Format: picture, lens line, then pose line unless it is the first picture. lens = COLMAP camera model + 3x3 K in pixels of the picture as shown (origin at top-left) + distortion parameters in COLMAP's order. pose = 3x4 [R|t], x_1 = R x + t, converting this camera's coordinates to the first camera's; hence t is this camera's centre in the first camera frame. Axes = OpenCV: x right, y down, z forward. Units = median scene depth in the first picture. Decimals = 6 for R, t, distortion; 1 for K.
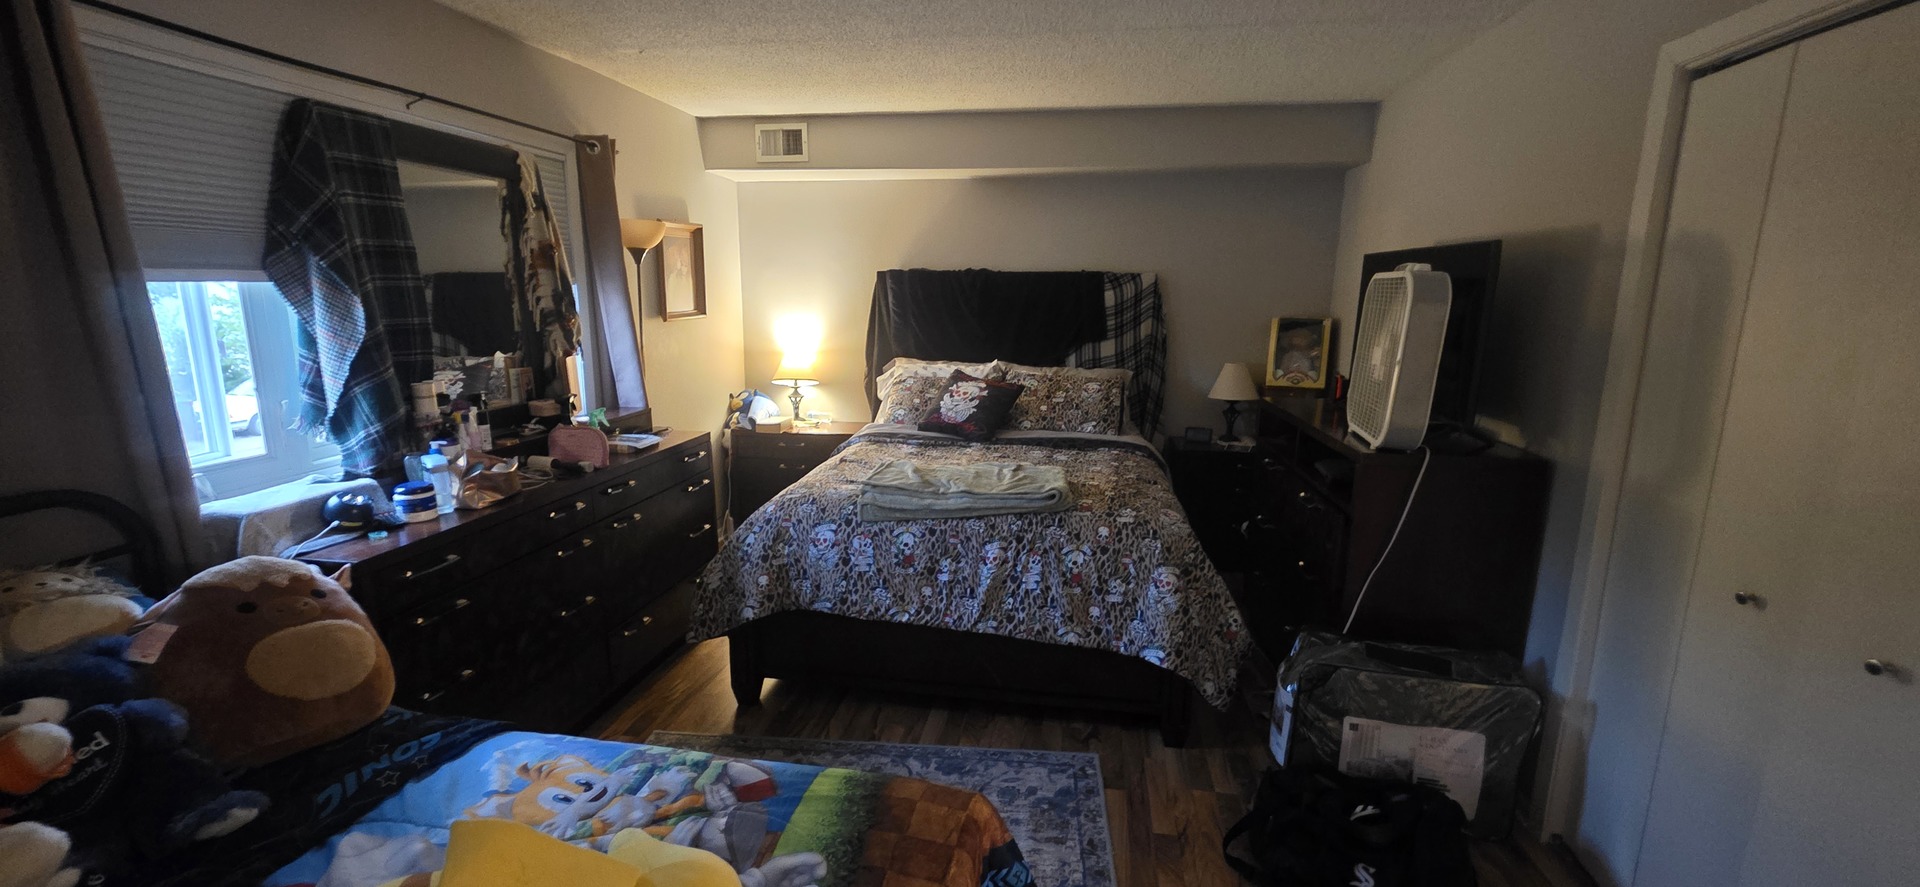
lens RADIAL K [[770.0, 0, 955.2], [0, 770.0, 444.2], [0, 0, 1]] dist [0.005386, -0.002873]
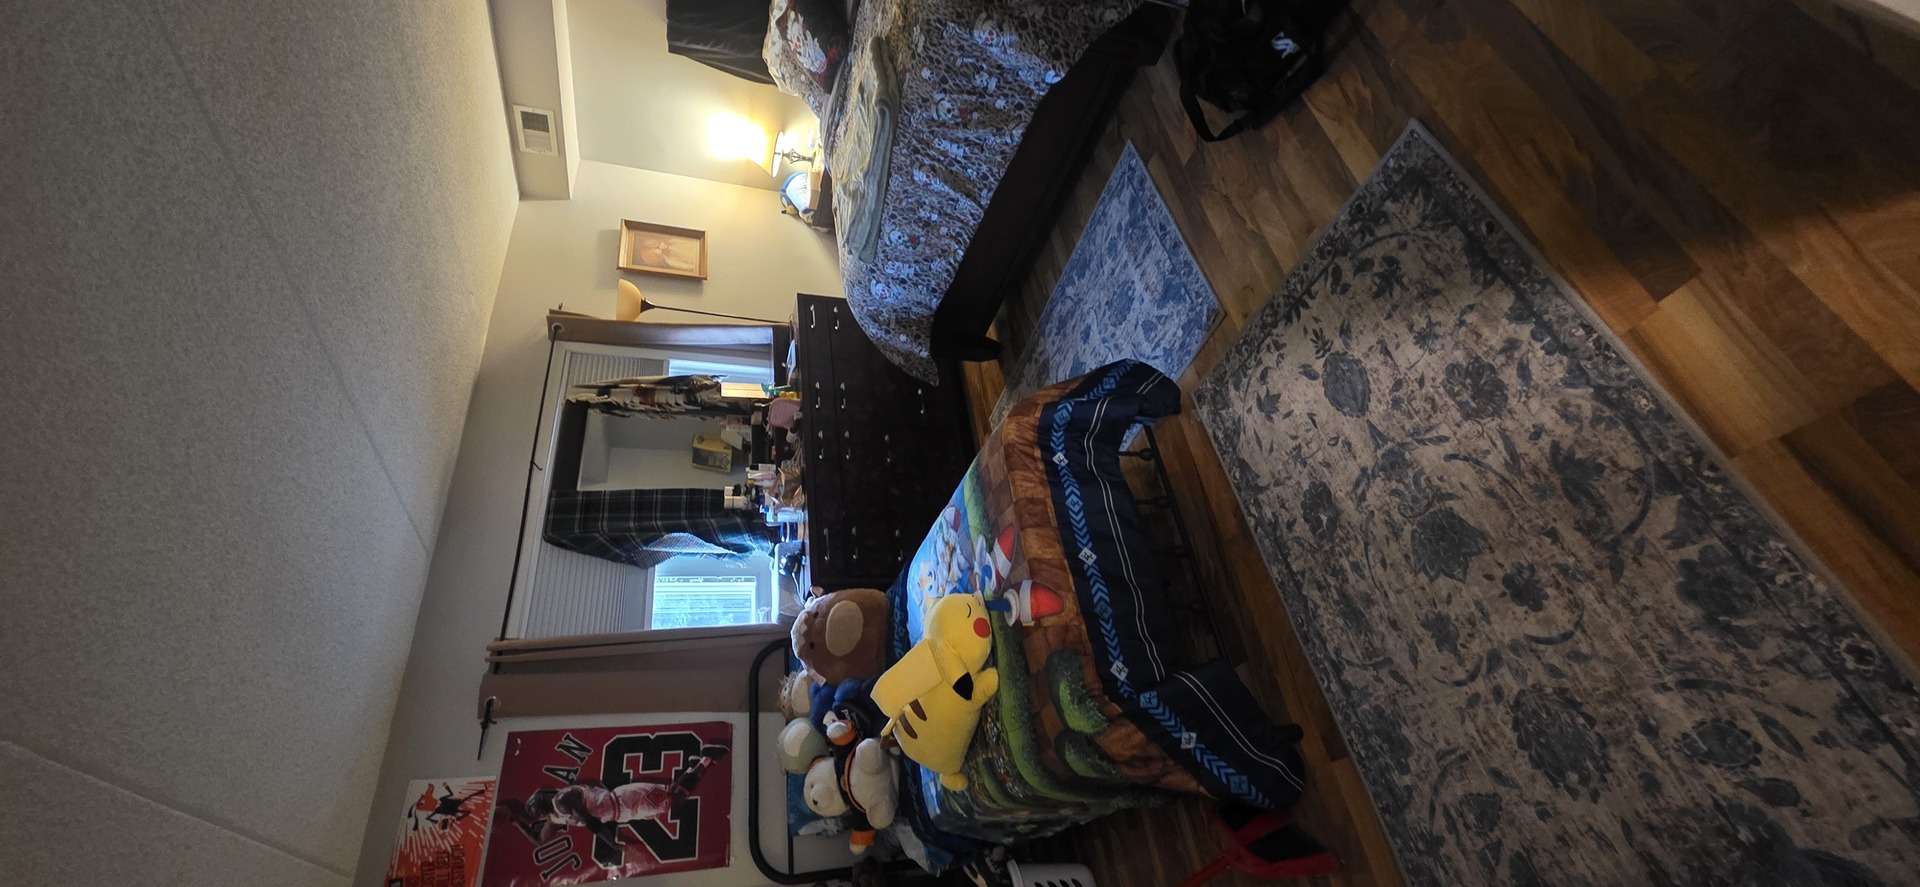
lens RADIAL K [[770.0, 0, 955.2], [0, 770.0, 444.2], [0, 0, 1]] dist [0.005386, -0.002873]
pose [[0.268477, -0.680056, -0.682235, 0.550064], [0.963286, 0.190173, 0.189513, 0.051464], [0.000863, -0.708067, 0.706145, -0.039922]]
